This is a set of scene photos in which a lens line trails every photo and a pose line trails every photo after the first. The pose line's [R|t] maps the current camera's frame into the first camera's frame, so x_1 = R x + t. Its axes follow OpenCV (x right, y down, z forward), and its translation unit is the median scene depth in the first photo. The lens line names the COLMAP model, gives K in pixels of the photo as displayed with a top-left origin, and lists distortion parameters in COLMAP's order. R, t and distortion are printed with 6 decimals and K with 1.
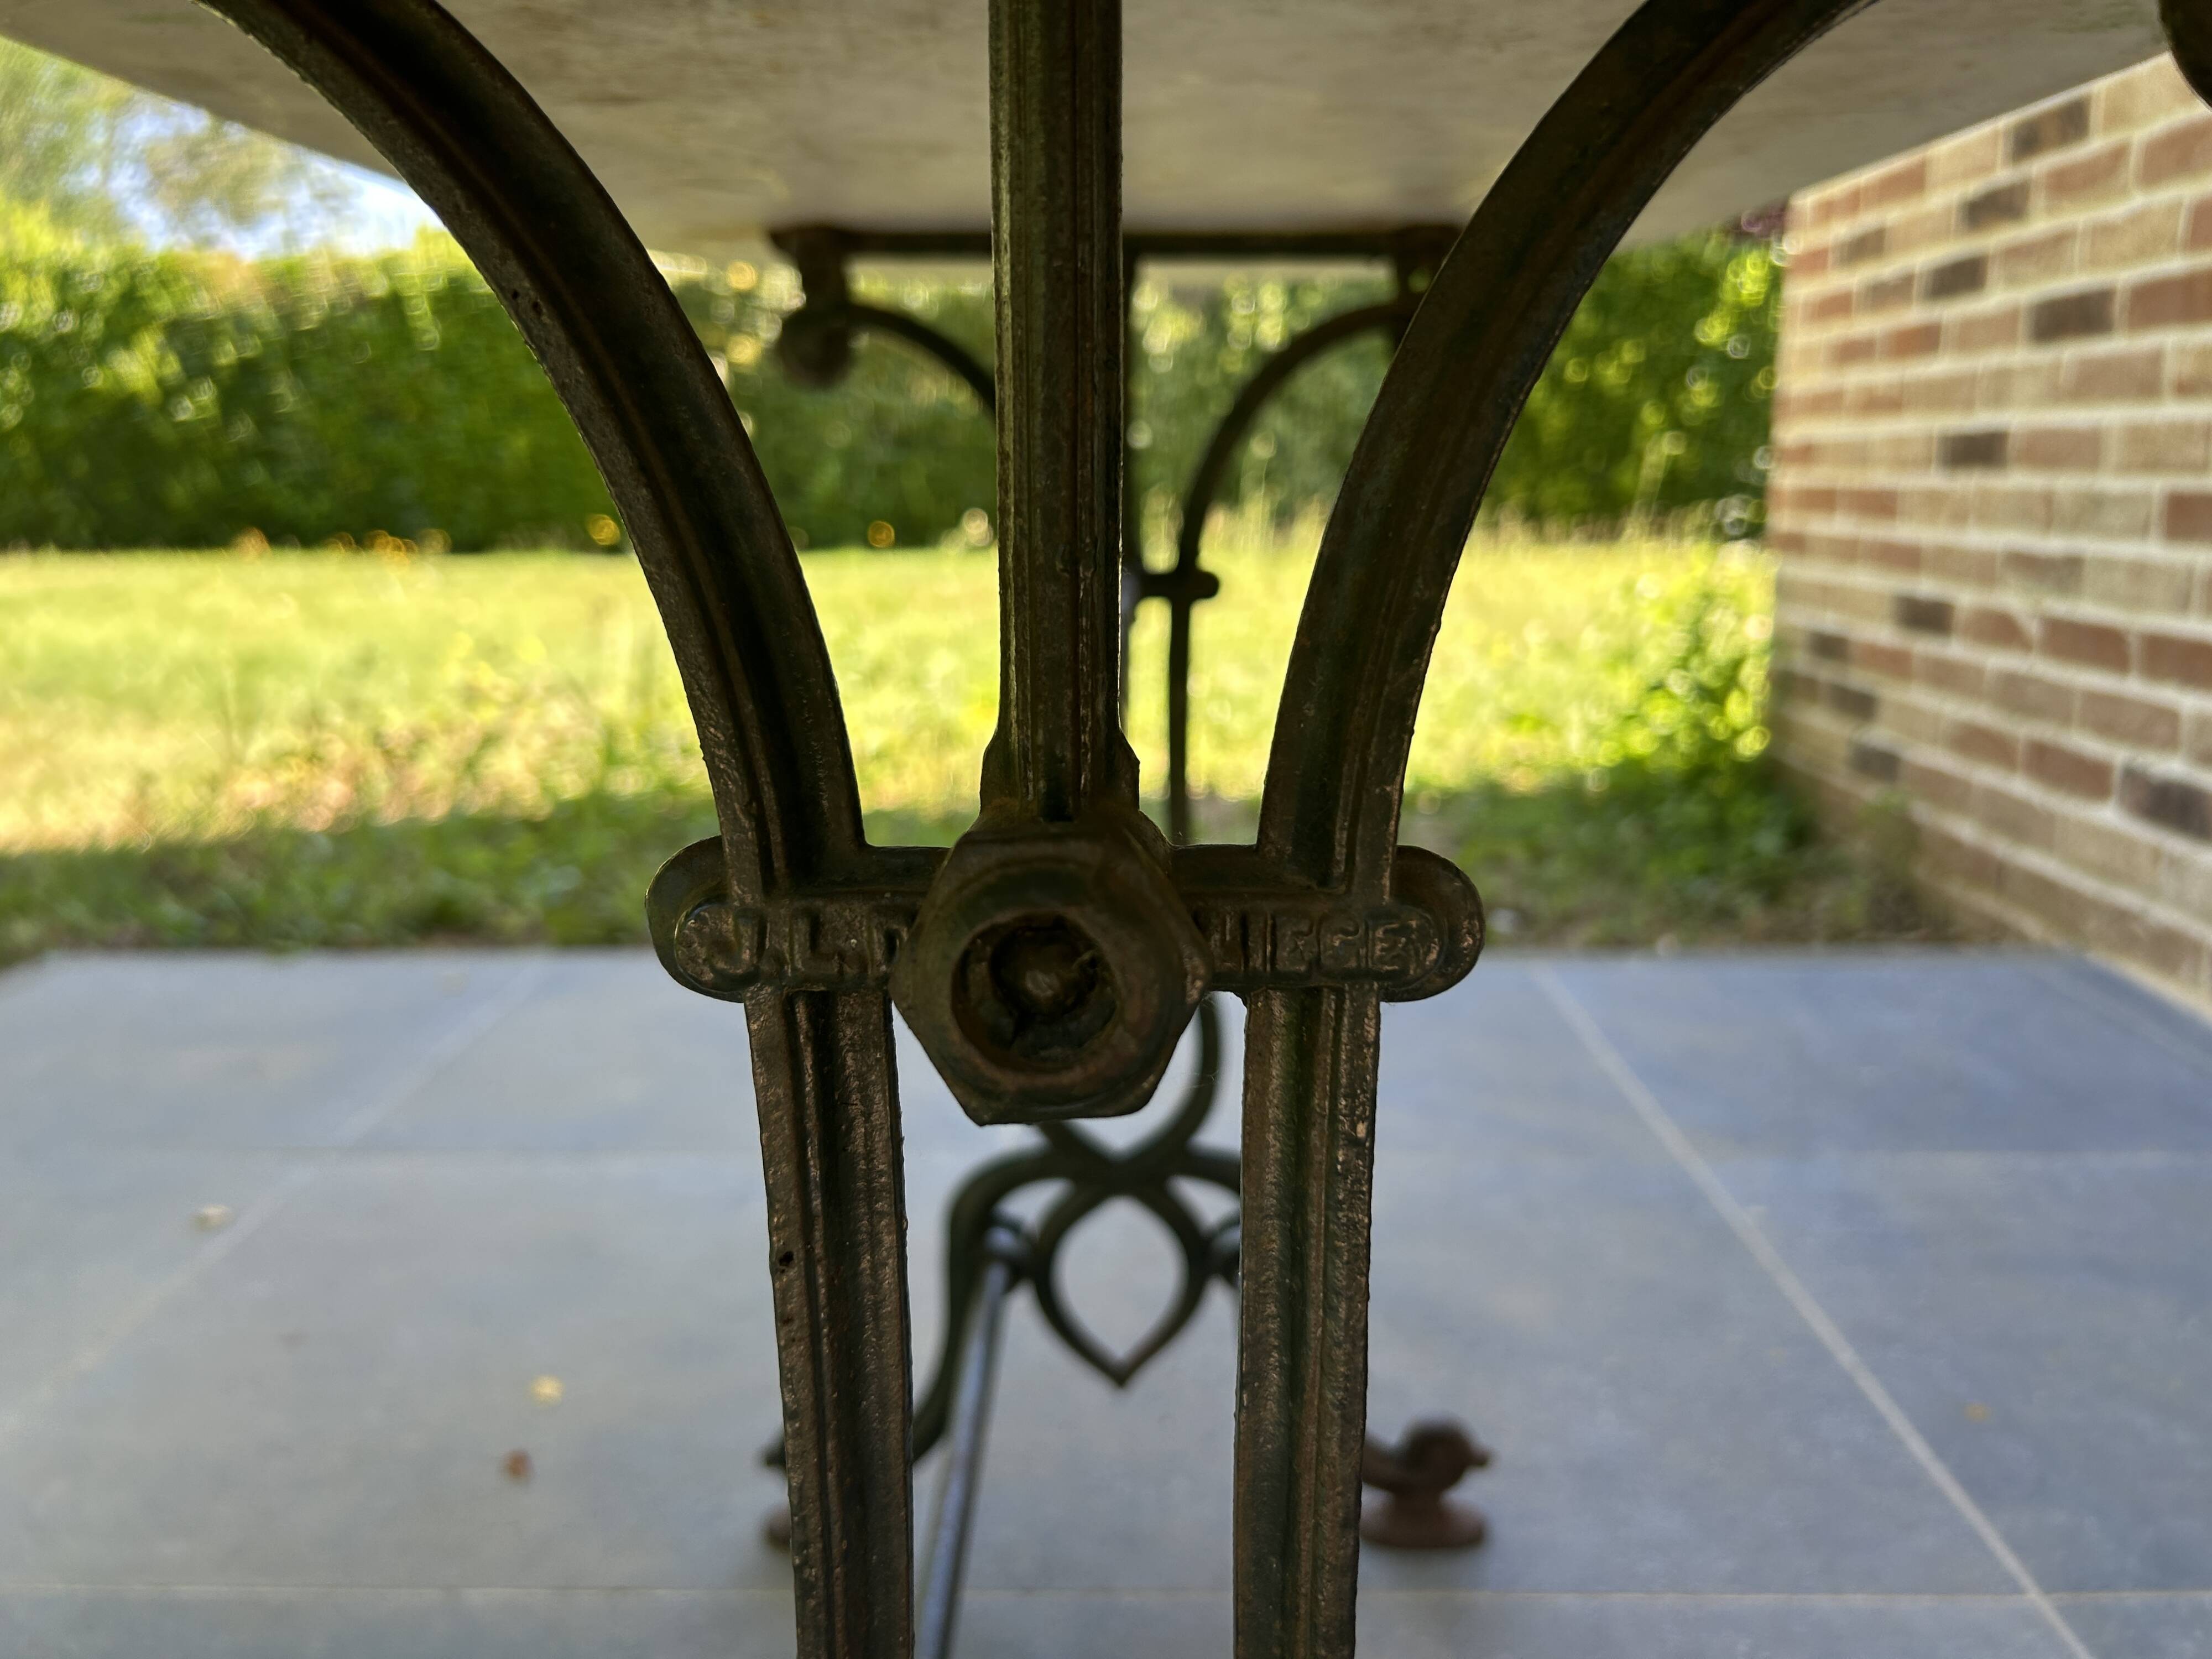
lens RADIAL K [[1715.2, 0, 1107.6], [0, 1715.2, 819.7], [0, 0, 1]] dist [0.031427, -0.039531]
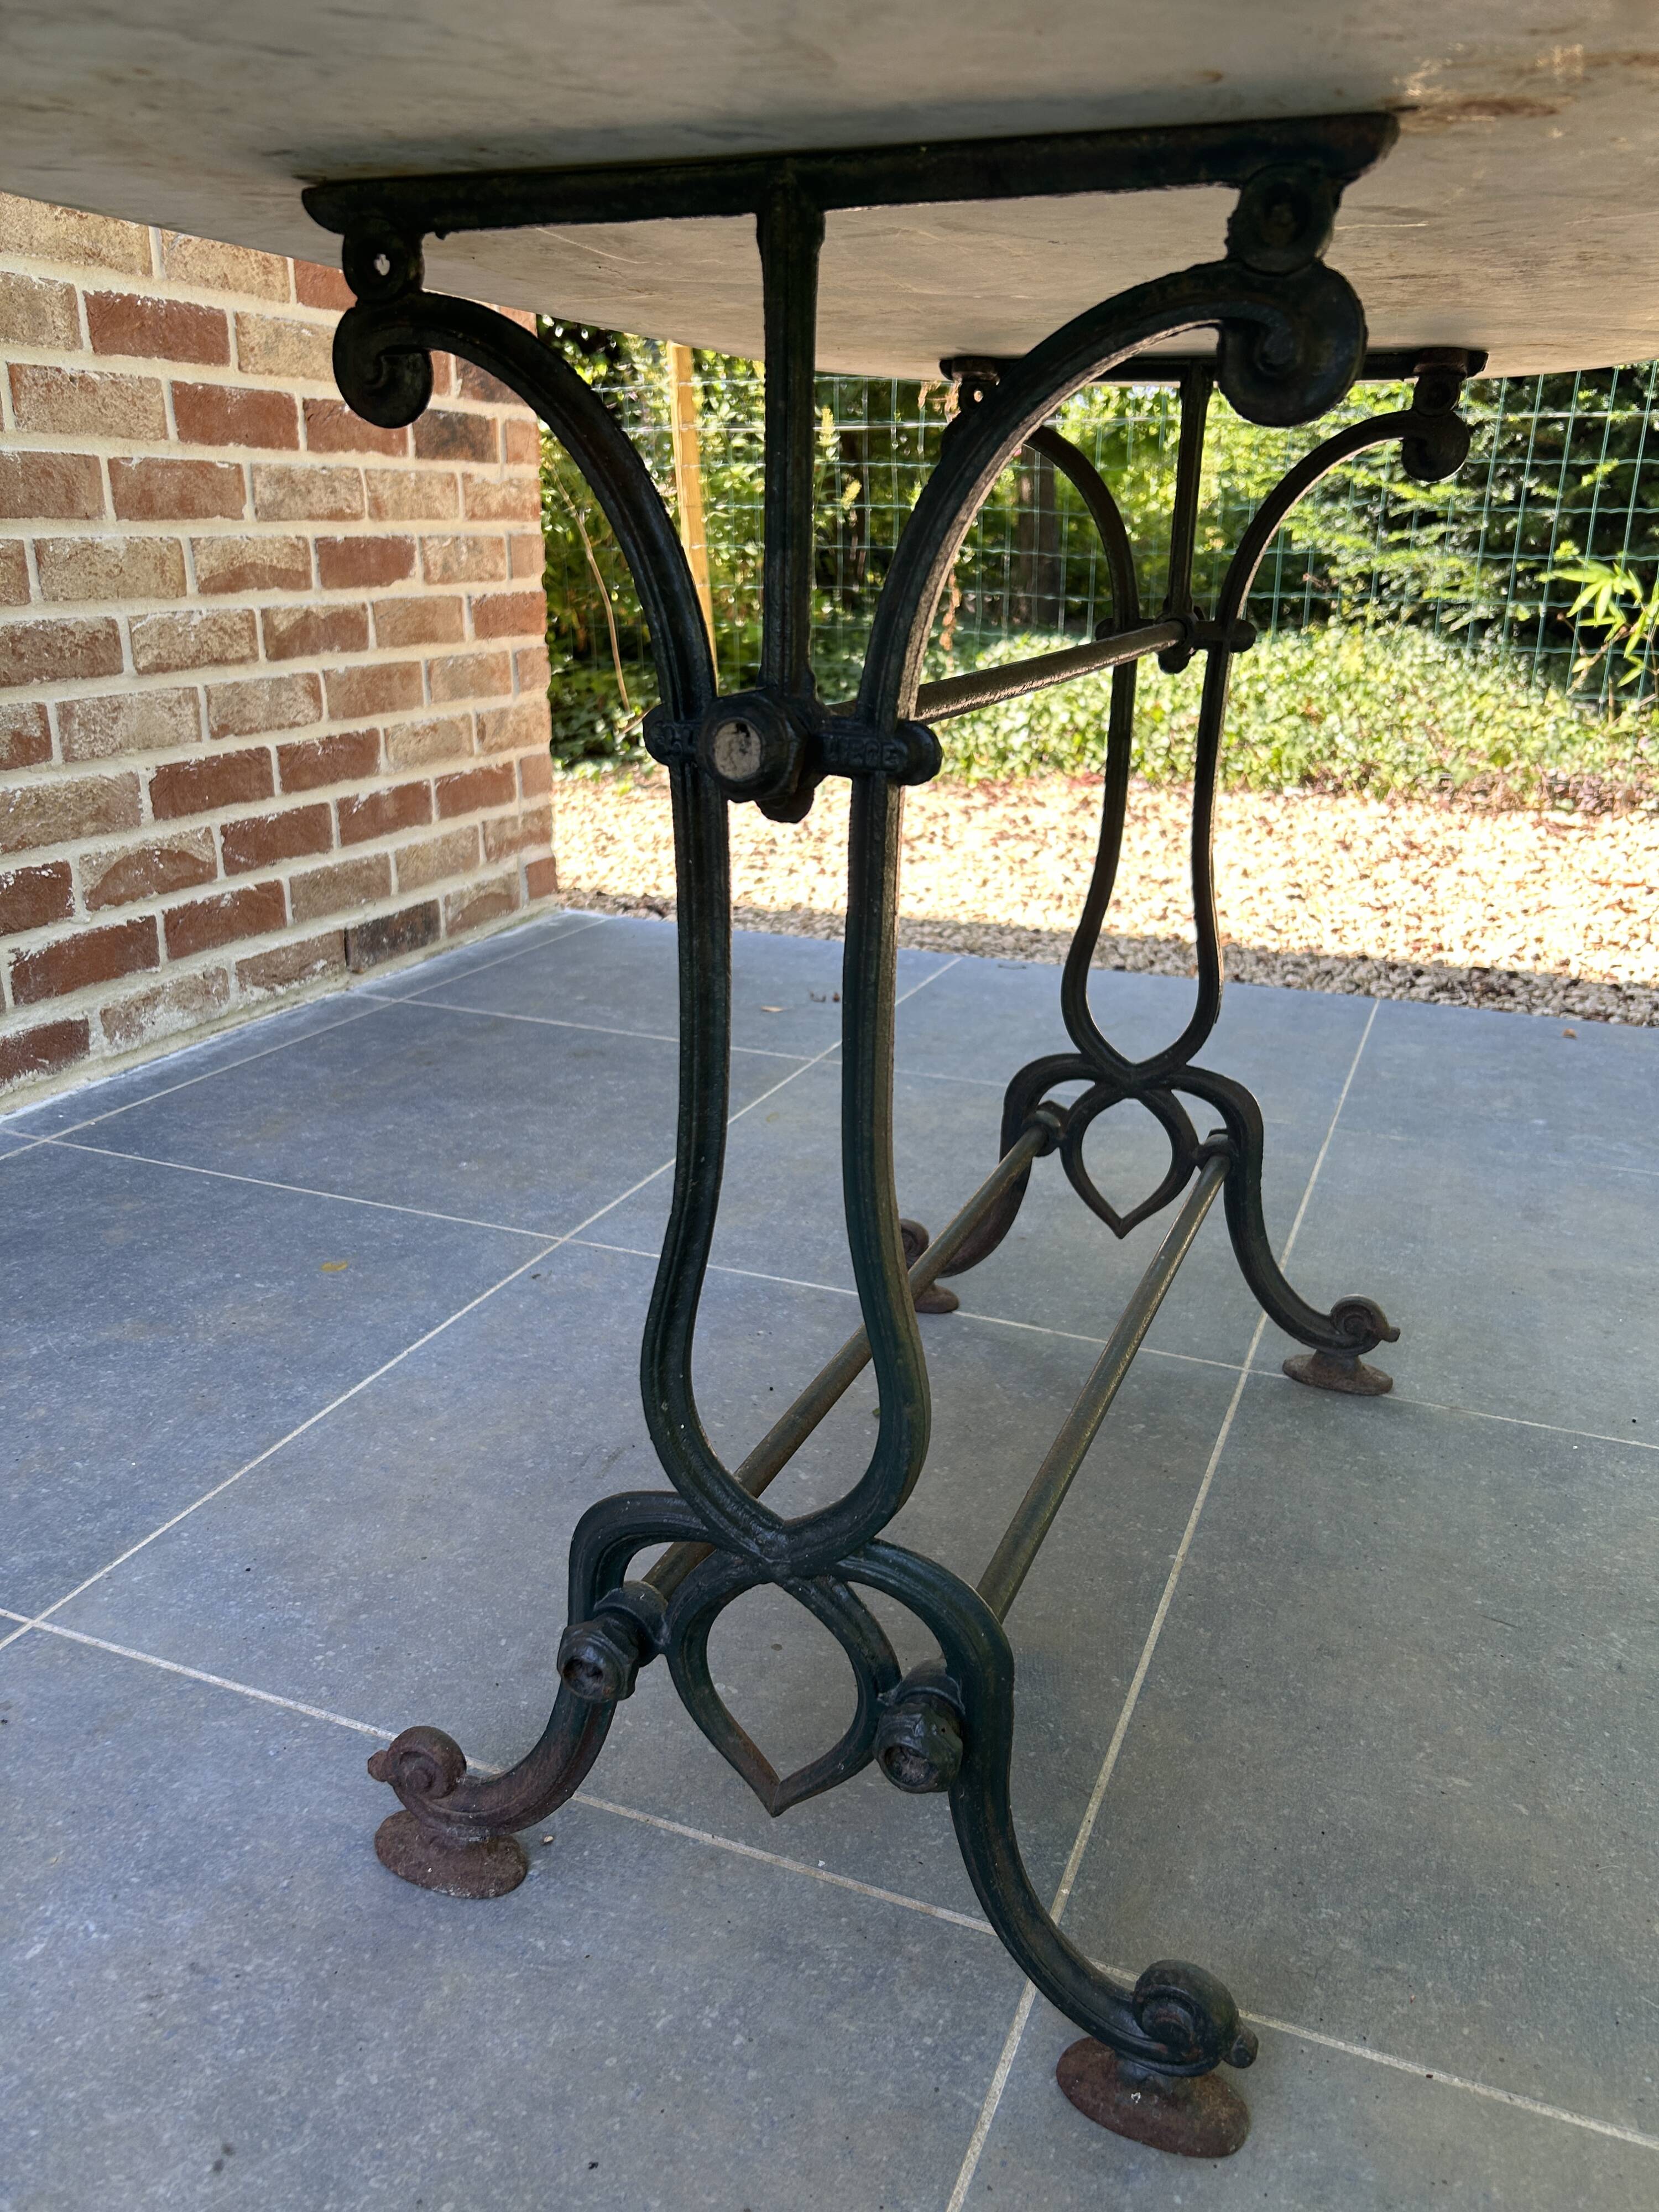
lens RADIAL K [[1676.2, 0, 813.3], [0, 1676.2, 1128.9], [0, 0, 1]] dist [0.040848, -0.044259]
pose [[-0.931282, -0.135842, 0.338025, -0.131509], [0.058995, 0.859394, 0.507900, -0.184766], [-0.359491, 0.492940, -0.792324, 0.870068]]
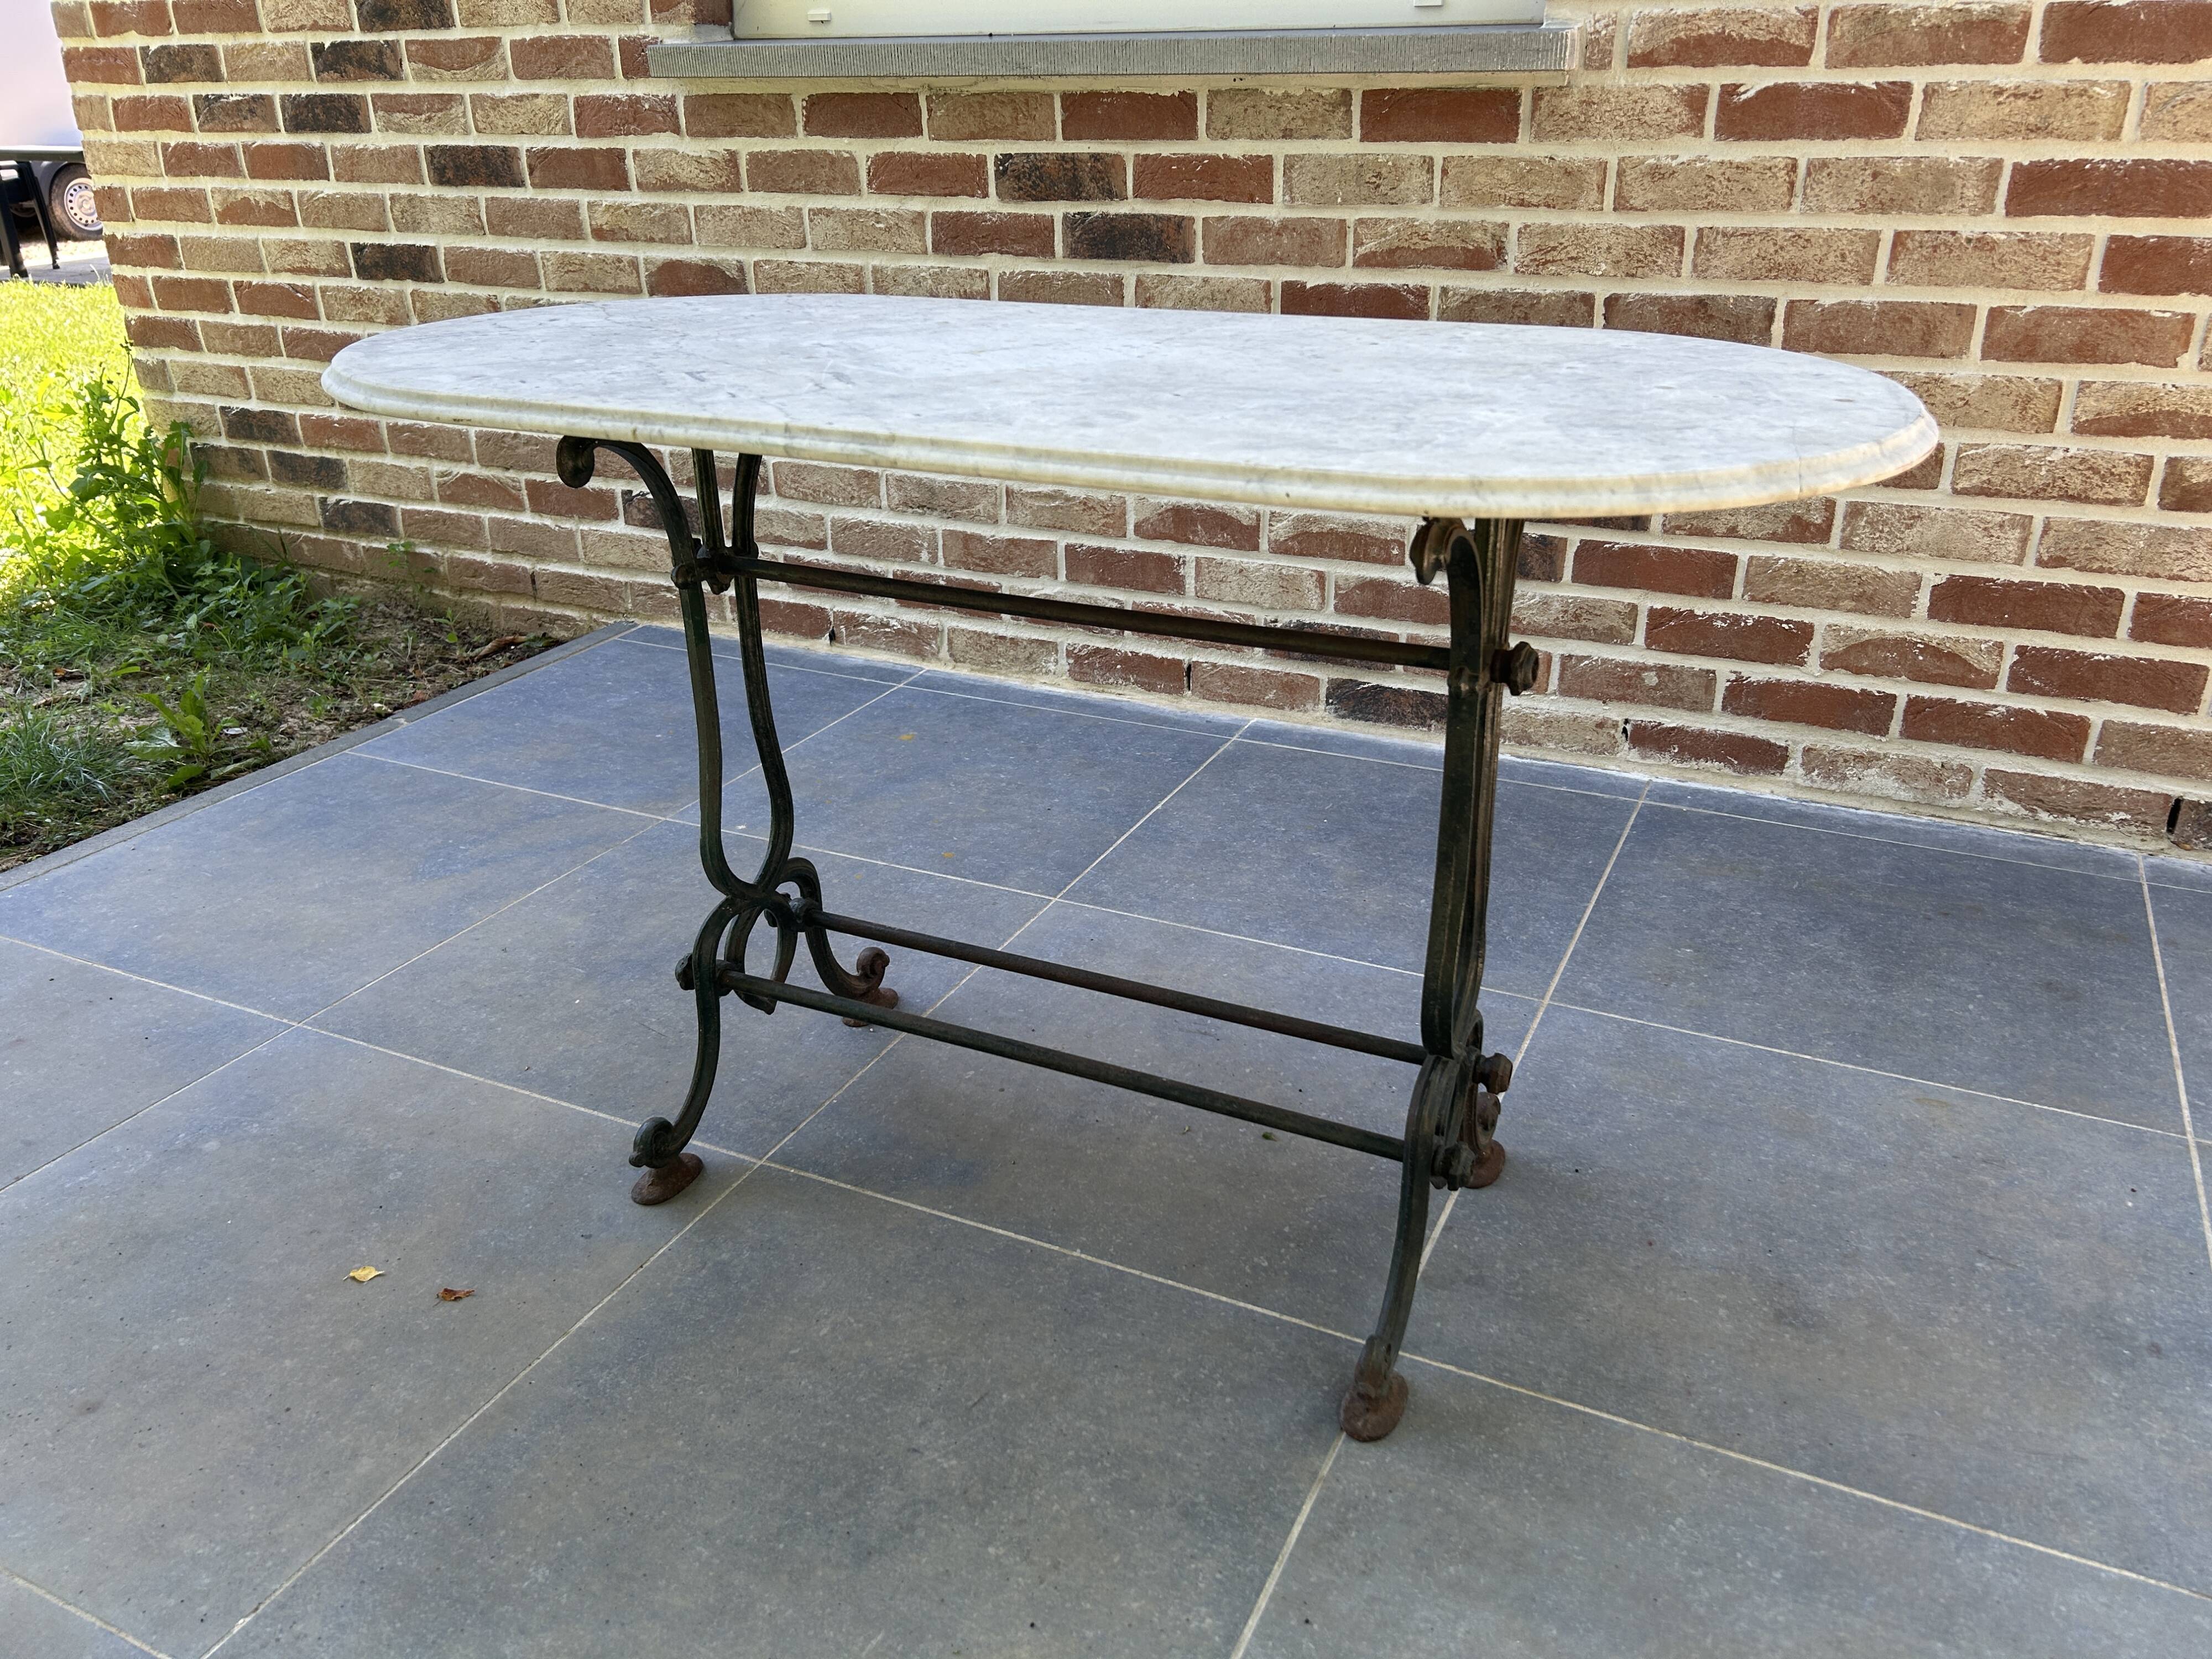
lens RADIAL K [[1676.2, 0, 1110.4], [0, 1676.2, 844.5], [0, 0, 1]] dist [0.040848, -0.044259]
pose [[0.417484, -0.379805, 0.825503, -0.715914], [0.189701, 0.924871, 0.329585, -0.193815], [-0.888662, 0.019002, 0.458168, -0.052128]]
